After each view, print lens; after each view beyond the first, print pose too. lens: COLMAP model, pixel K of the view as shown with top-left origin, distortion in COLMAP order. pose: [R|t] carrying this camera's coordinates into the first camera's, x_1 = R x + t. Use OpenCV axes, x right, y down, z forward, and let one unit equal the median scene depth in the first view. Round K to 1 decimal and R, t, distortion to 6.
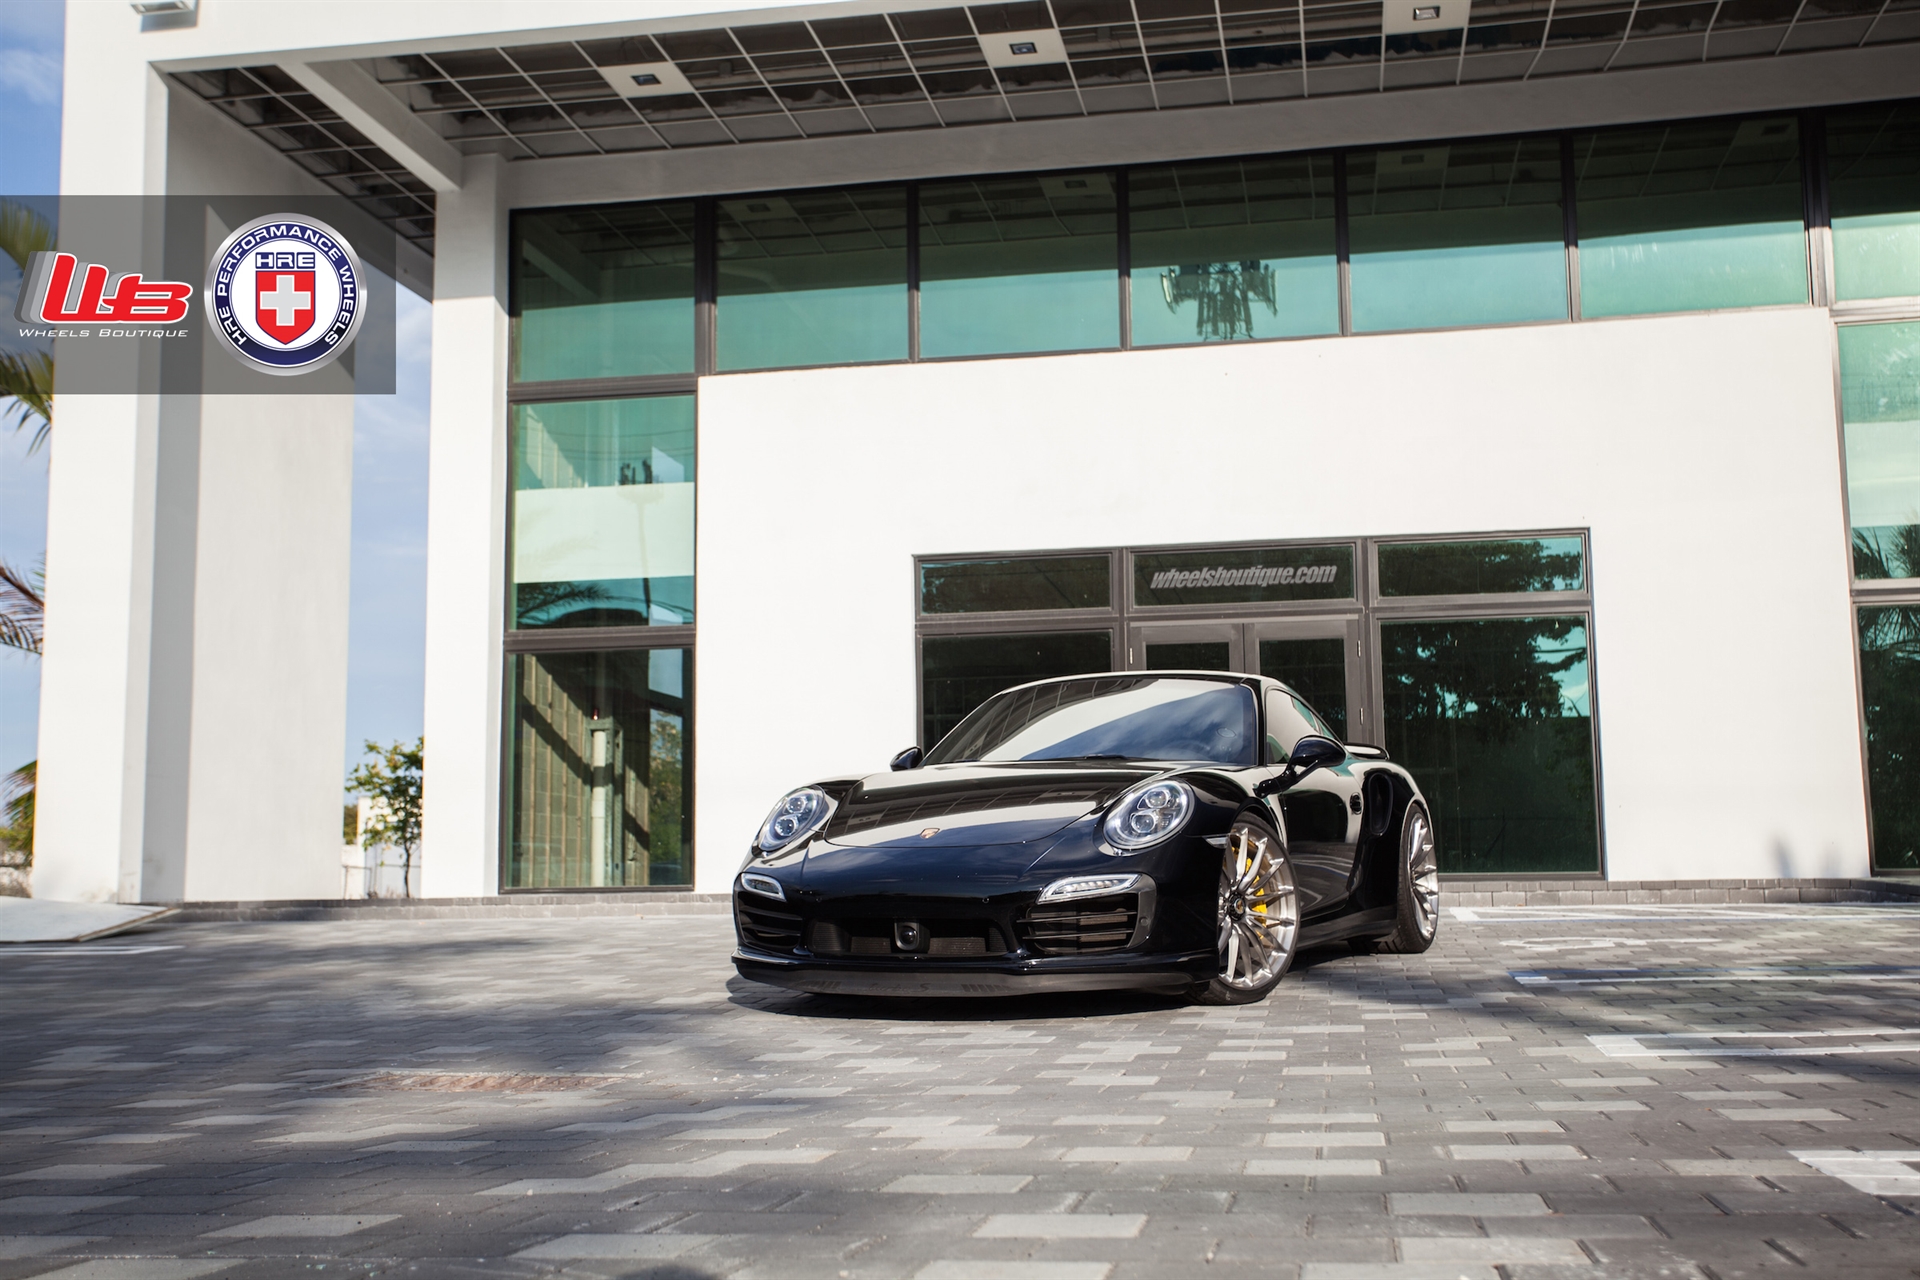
lens RADIAL K [[2129.6, 0, 960.0], [0, 2129.6, 640.0], [0, 0, 1]] dist [0.003514, 0.147860]
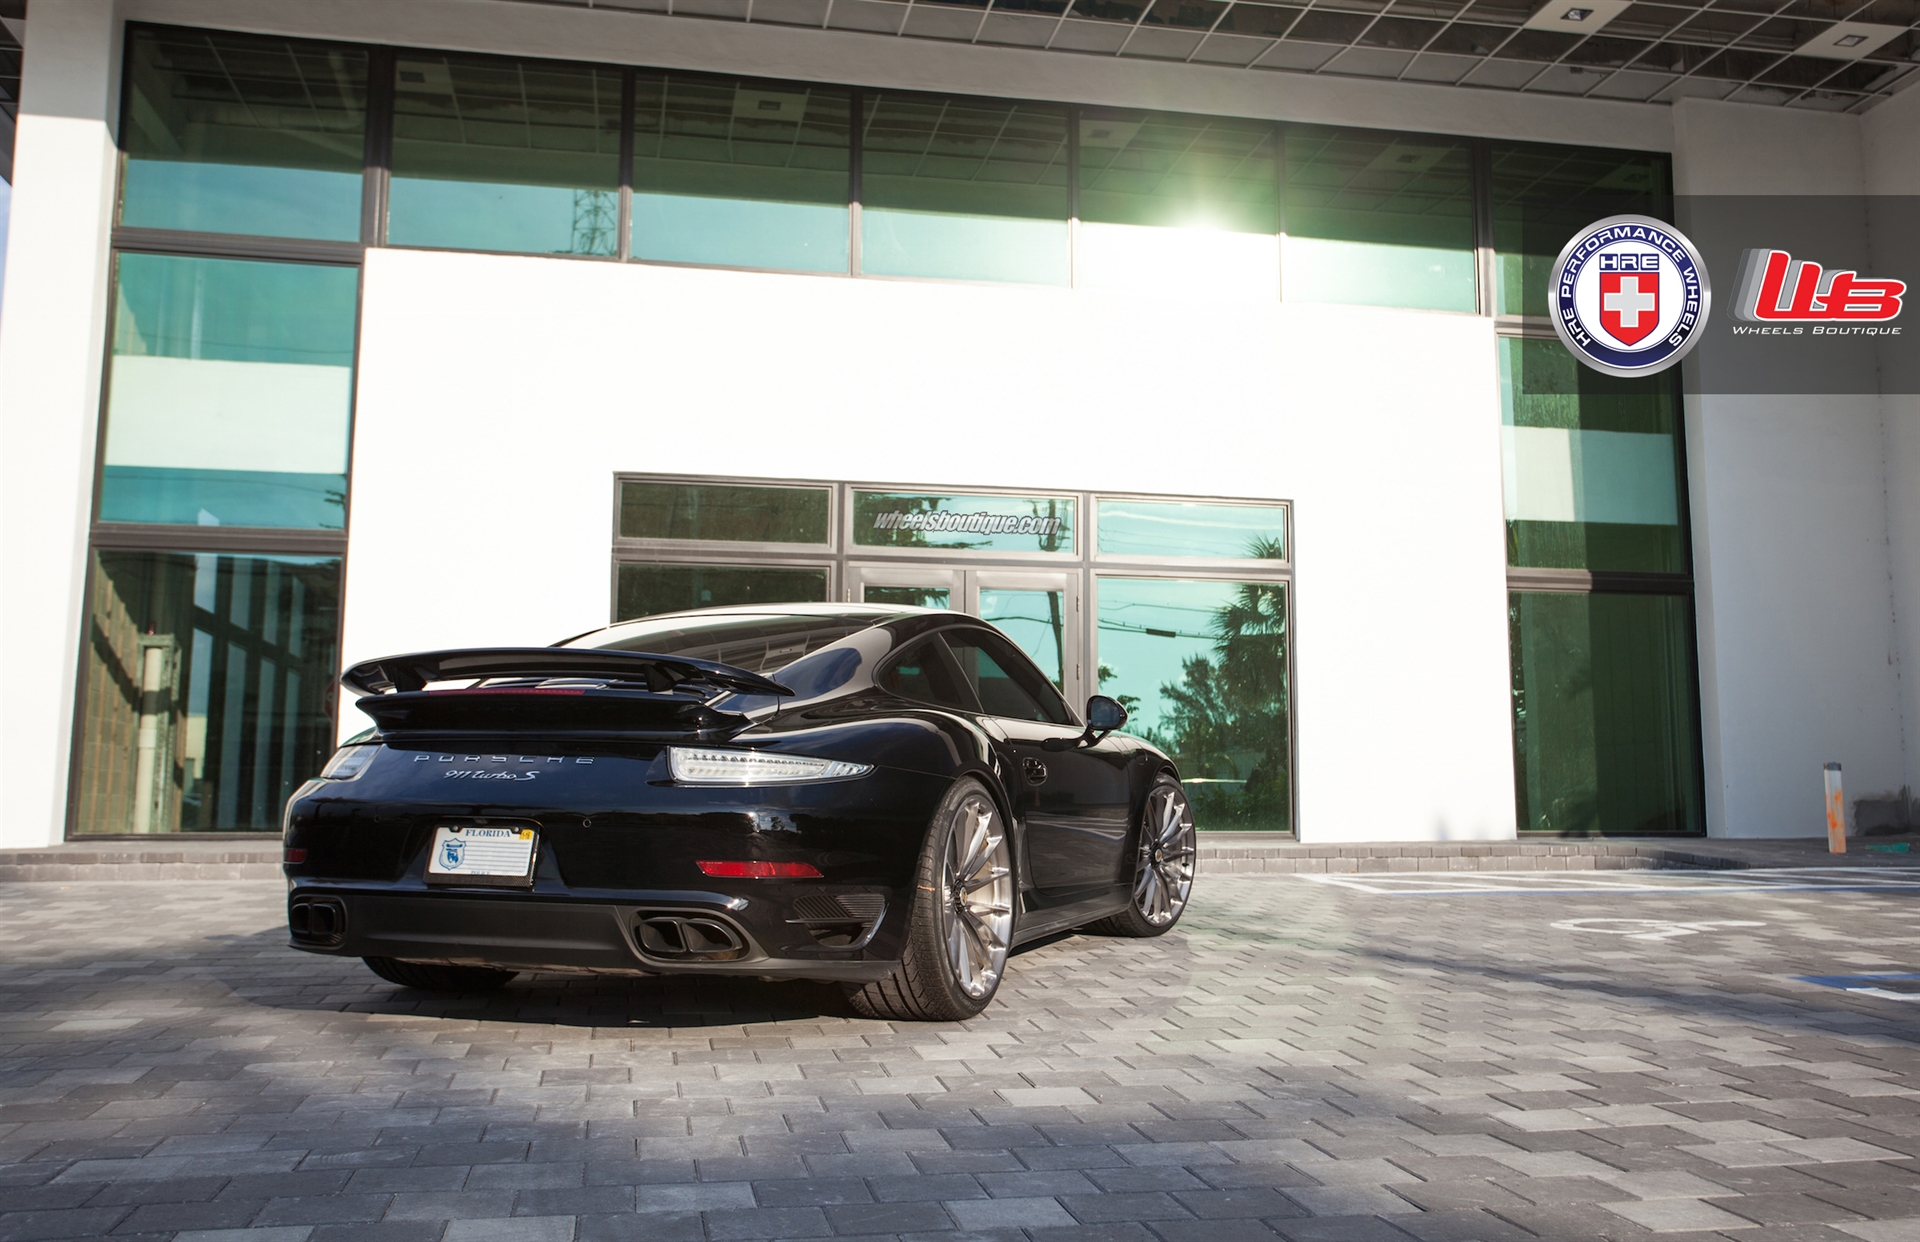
lens RADIAL K [[1831.8, 0, 1009.0], [0, 1831.8, 569.3], [0, 0, 1]] dist [0.025698, 0.004274]
pose [[0.923151, 0.065916, 0.378744, -0.160766], [-0.058853, 0.997810, -0.030207, 0.015442], [-0.379906, 0.005596, 0.925008, 0.210469]]
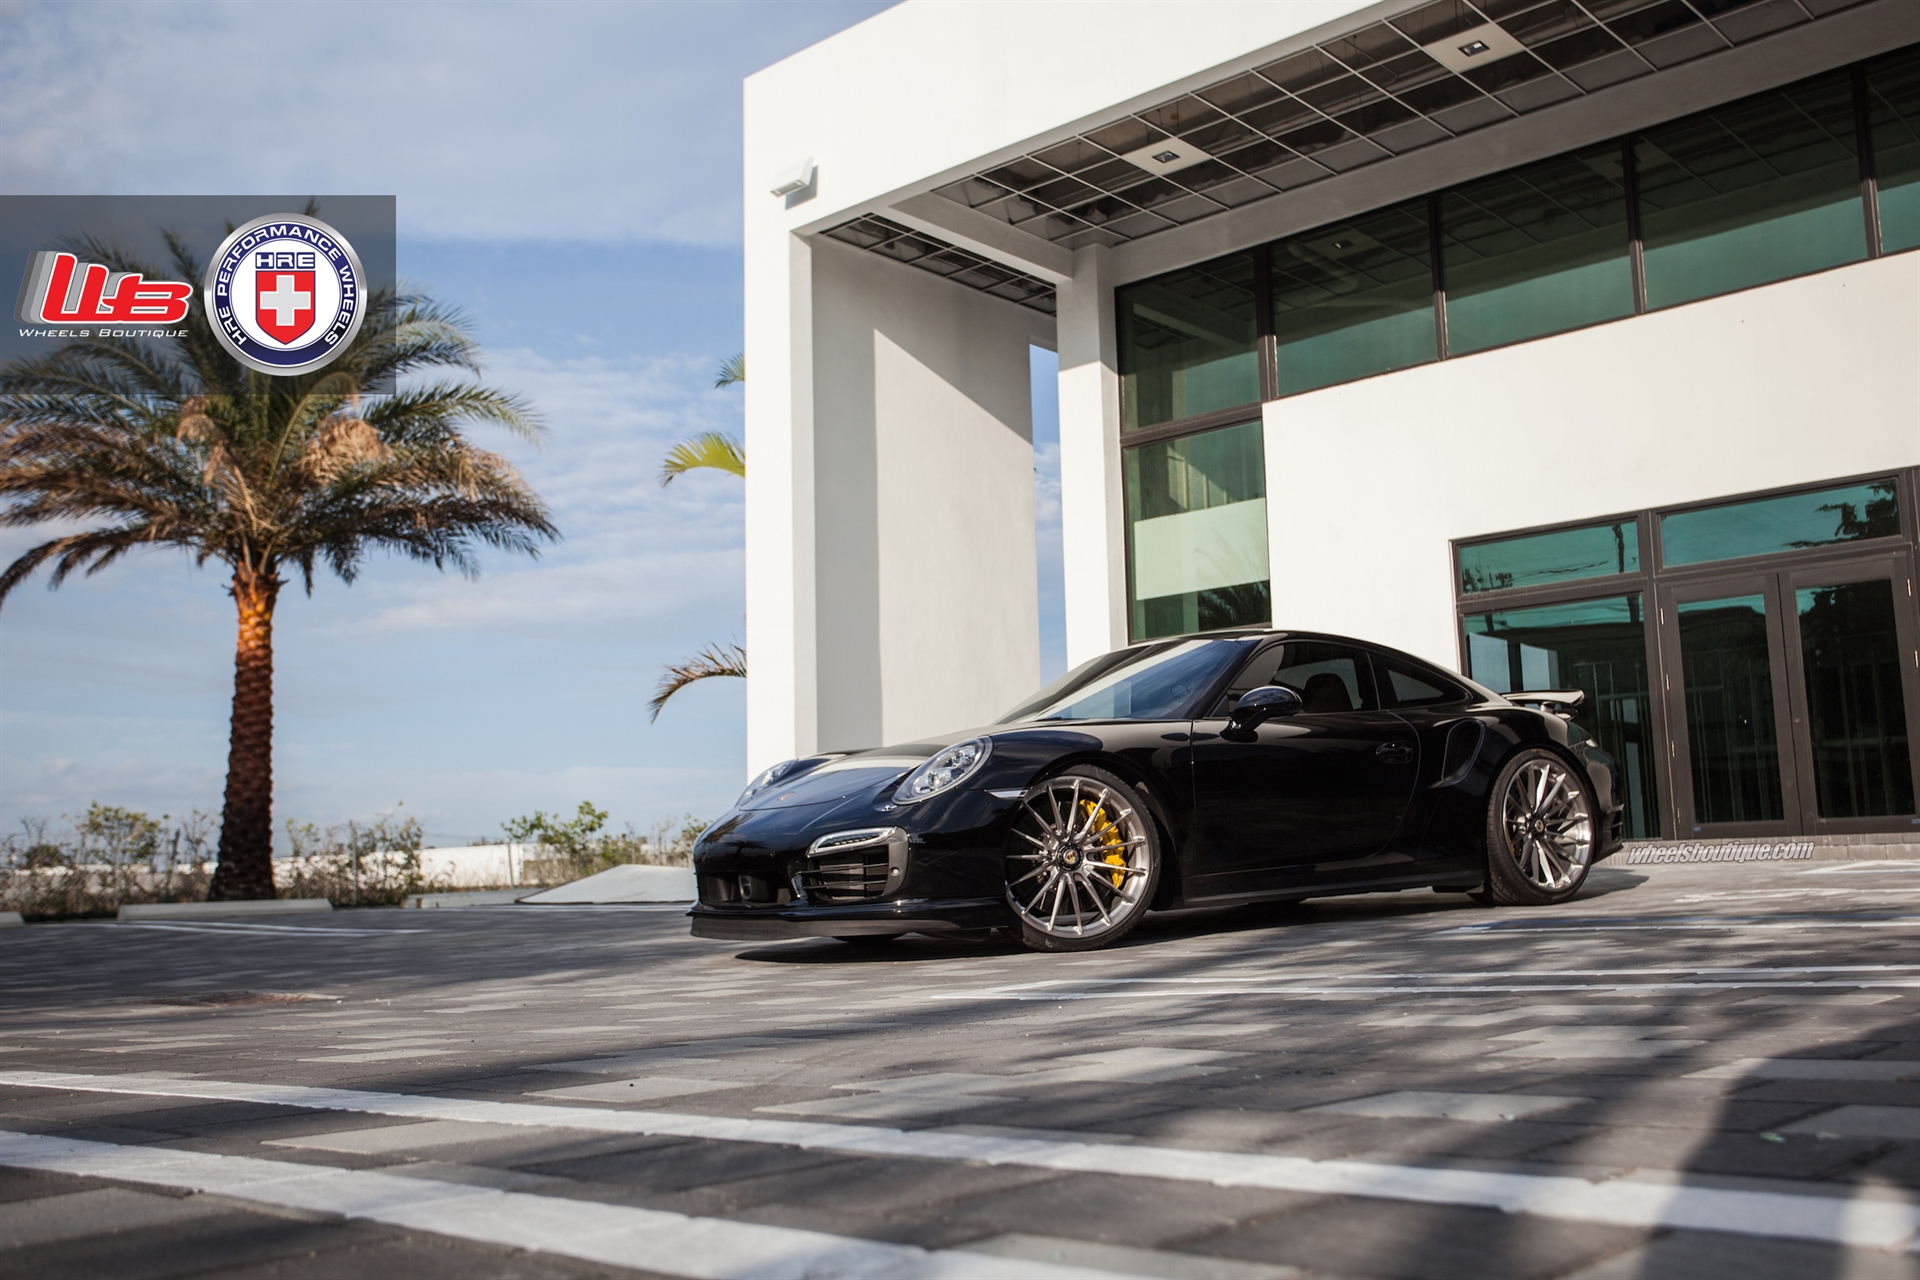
lens RADIAL K [[1810.0, 0, 960.0], [0, 1810.0, 640.0], [0, 0, 1]] dist [0.009554, 0.008834]
pose [[0.851534, -0.080768, -0.518042, 0.236032], [0.076911, 0.996617, -0.028959, 0.017629], [0.518628, -0.015183, 0.854865, 0.094175]]
